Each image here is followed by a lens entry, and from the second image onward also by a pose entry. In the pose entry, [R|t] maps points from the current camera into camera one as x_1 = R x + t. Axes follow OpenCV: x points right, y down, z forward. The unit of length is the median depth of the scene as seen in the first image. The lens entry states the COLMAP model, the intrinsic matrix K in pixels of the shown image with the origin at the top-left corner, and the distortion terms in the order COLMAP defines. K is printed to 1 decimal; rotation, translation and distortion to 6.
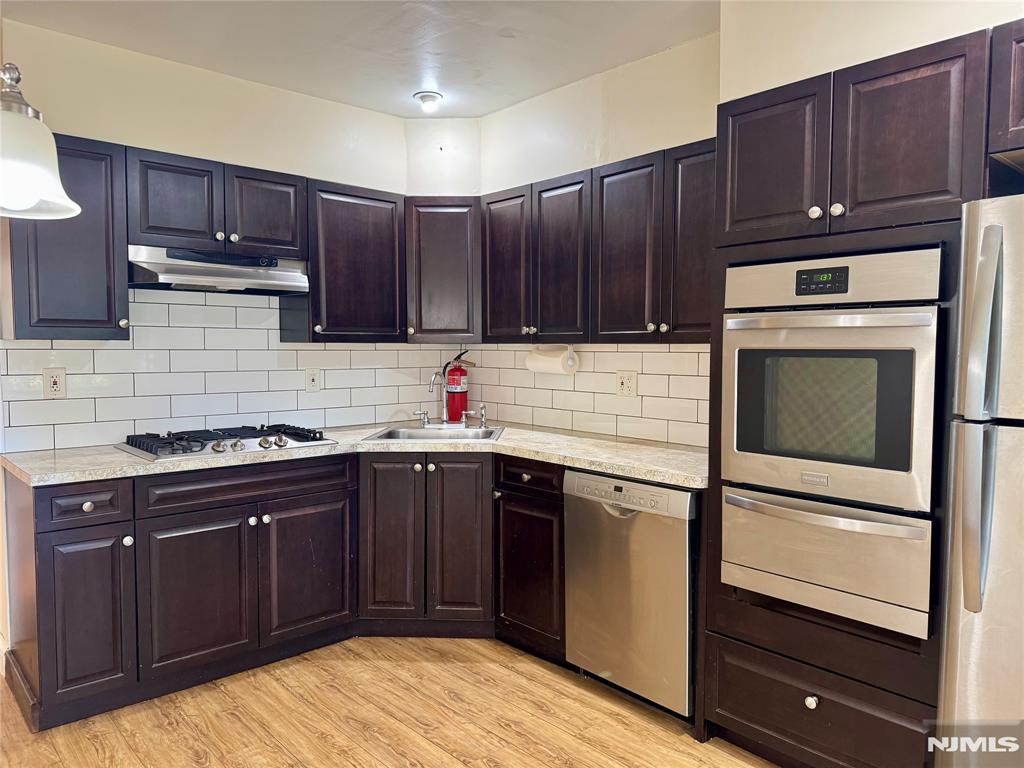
lens RADIAL K [[725.8, 0, 506.6], [0, 725.8, 385.8], [0, 0, 1]] dist [0.023914, -0.007253]
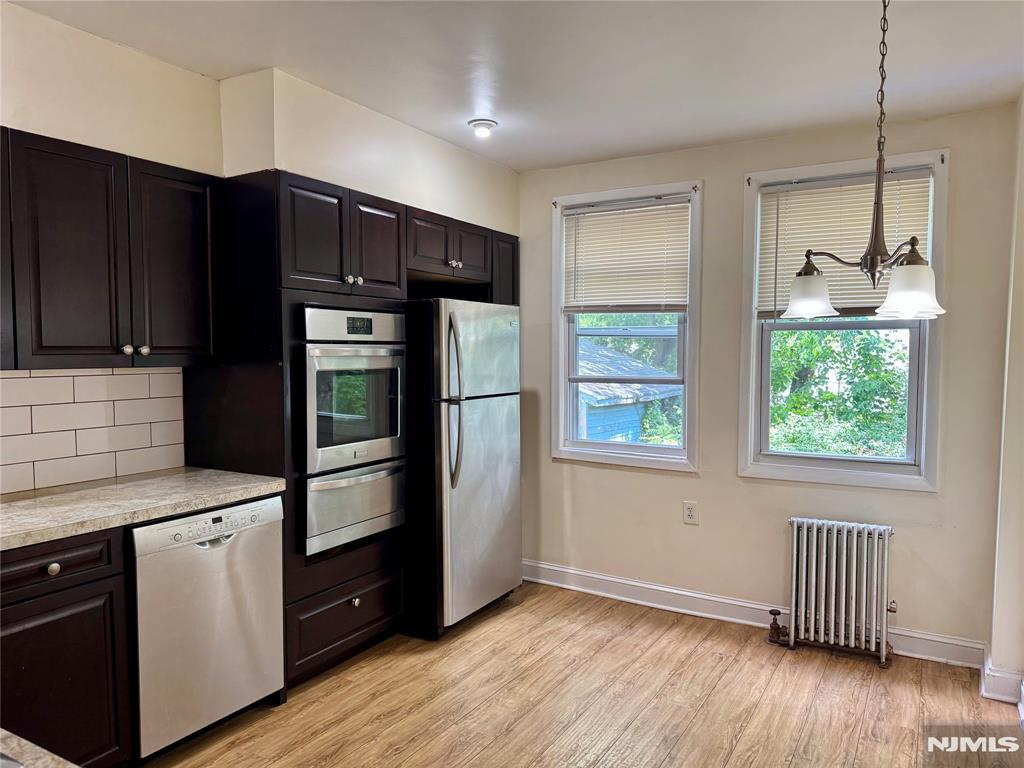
lens RADIAL K [[725.8, 0, 507.8], [0, 725.8, 390.6], [0, 0, 1]] dist [0.023914, -0.007253]
pose [[-0.306308, -0.049607, 0.950639, -1.029900], [0.049554, 0.996456, 0.067964, -0.086732], [-0.950642, 0.067926, -0.302764, 1.066002]]
